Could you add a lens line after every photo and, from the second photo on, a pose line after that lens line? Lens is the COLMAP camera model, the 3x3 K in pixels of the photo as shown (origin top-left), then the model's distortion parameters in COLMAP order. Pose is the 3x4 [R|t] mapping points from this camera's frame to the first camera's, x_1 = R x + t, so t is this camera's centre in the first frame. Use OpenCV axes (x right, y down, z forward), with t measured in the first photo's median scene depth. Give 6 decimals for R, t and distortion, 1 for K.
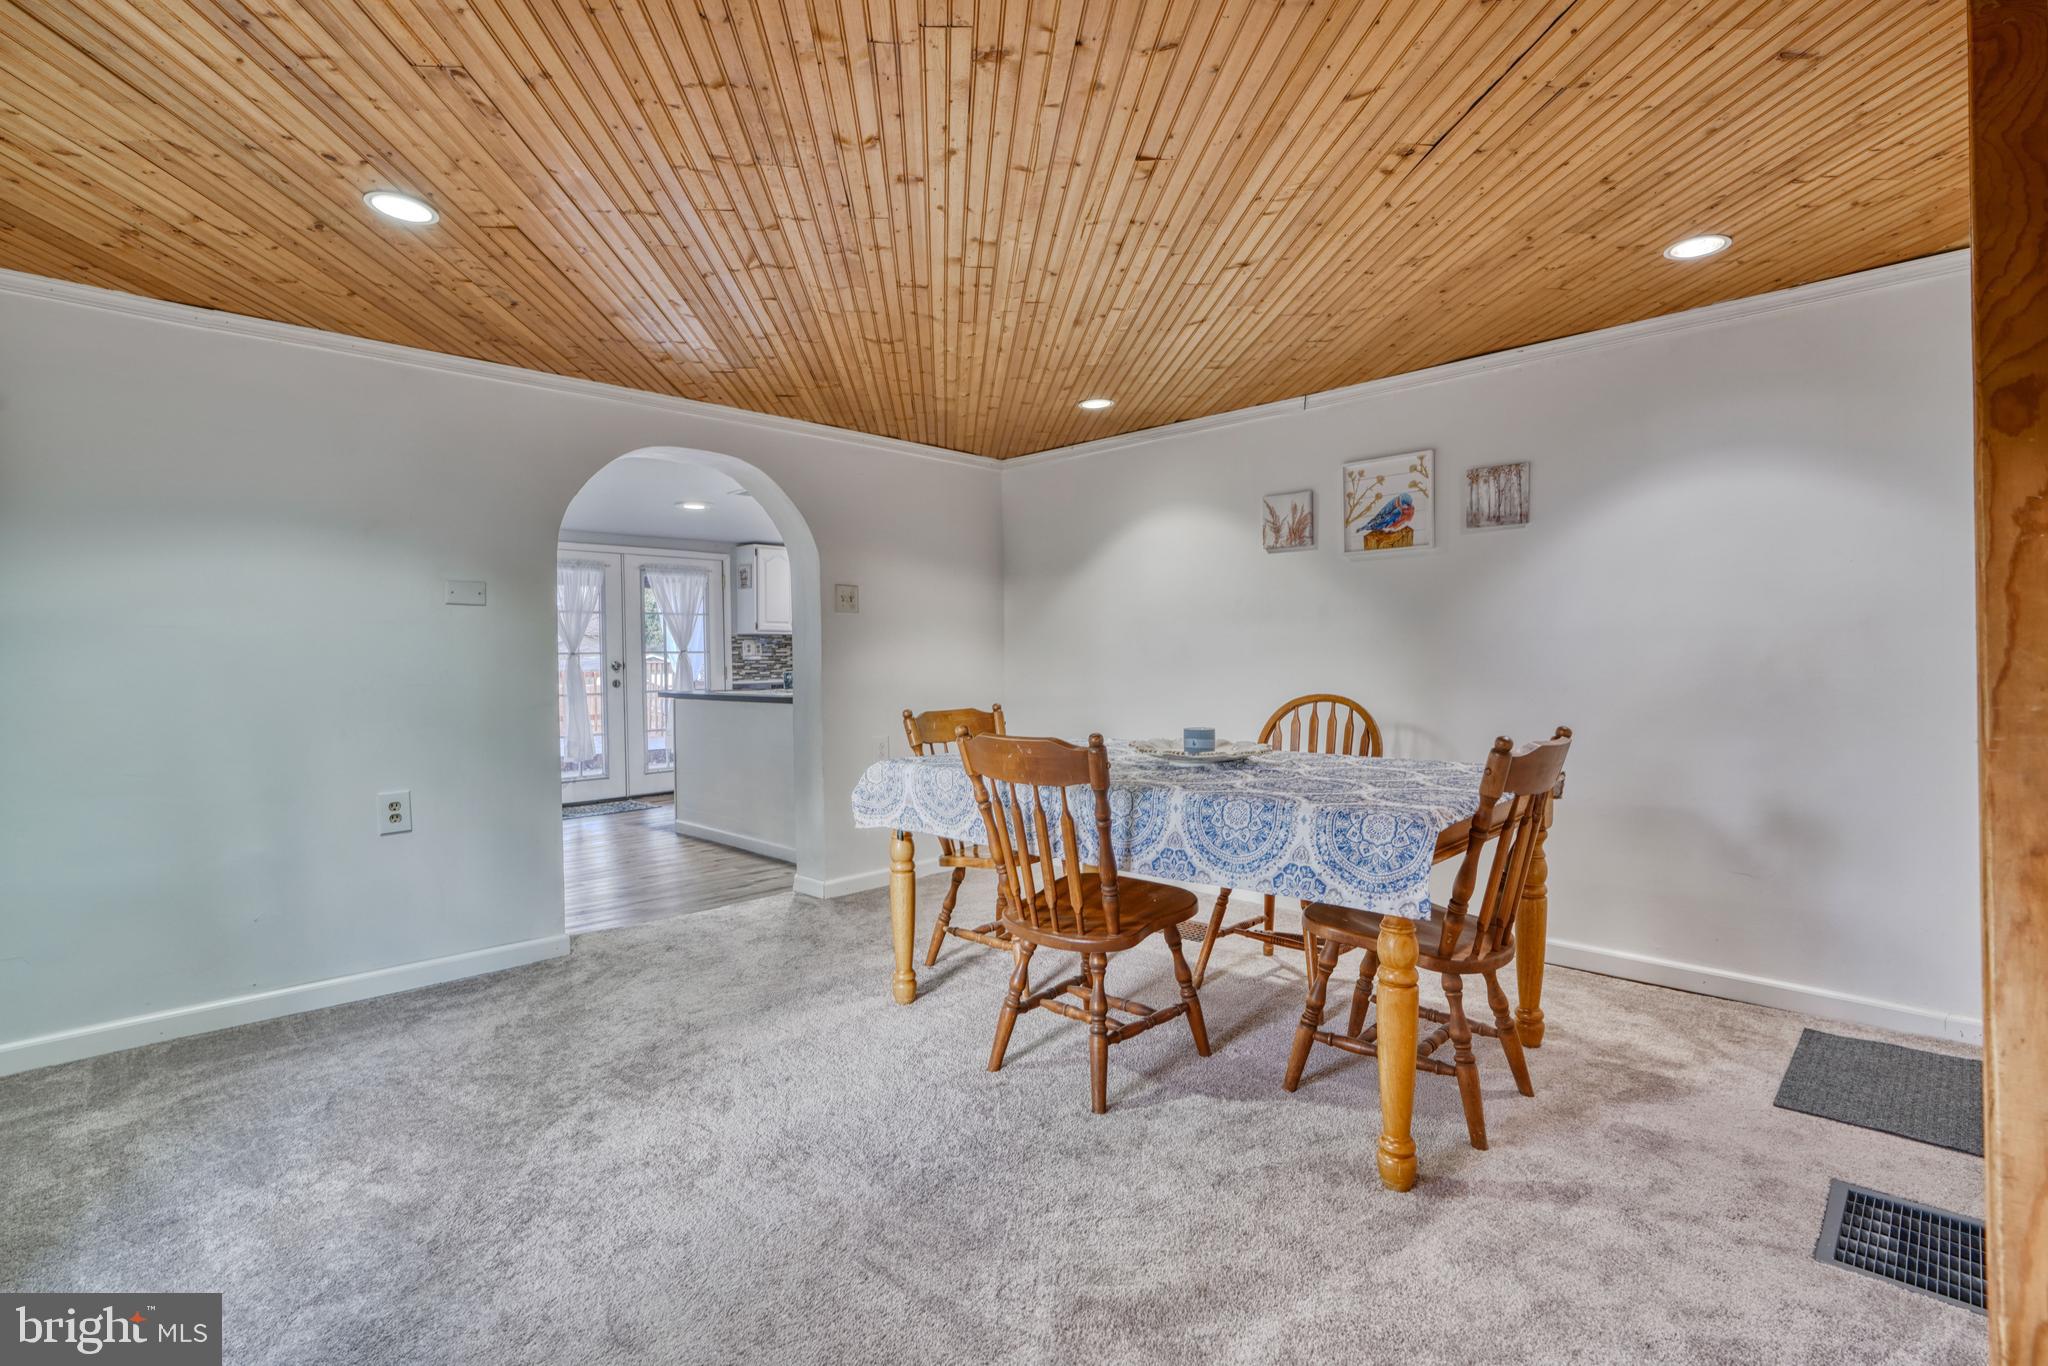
lens RADIAL K [[966.5, 0, 1024.0], [0, 966.5, 683.0], [0, 0, 1]] dist [-0.001769, -0.000532]
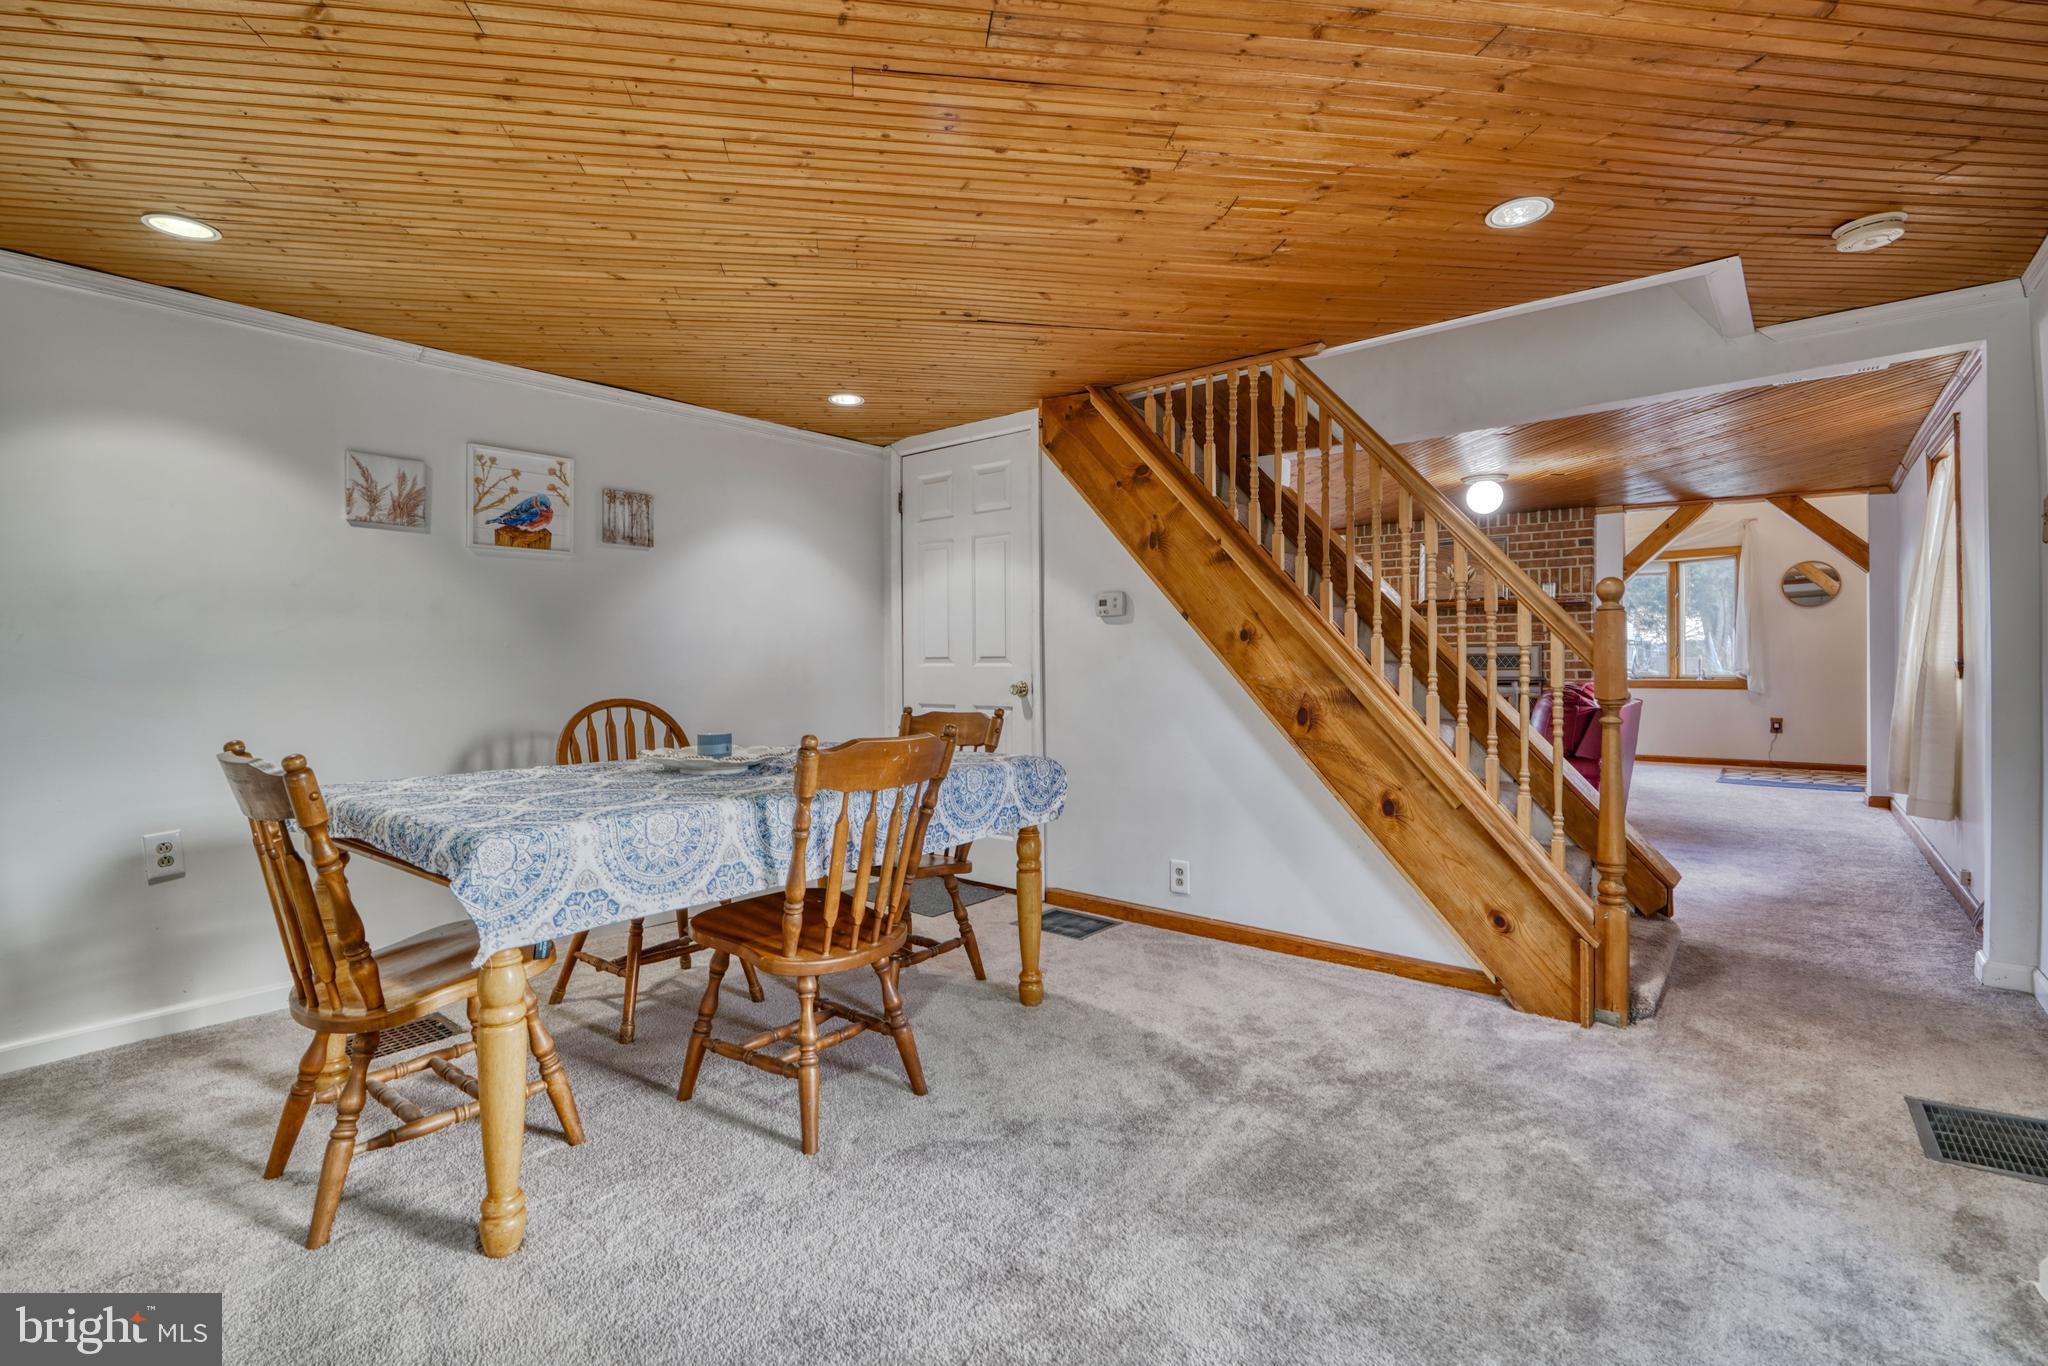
lens RADIAL K [[972.1, 0, 1024.7], [0, 972.1, 642.9], [0, 0, 1]] dist [0.001217, 0.000314]
pose [[-0.053830, 0.041248, 0.997698, -0.631251], [0.035362, 0.998598, -0.039378, 0.007440], [-0.997924, 0.033161, -0.055213, 0.612459]]
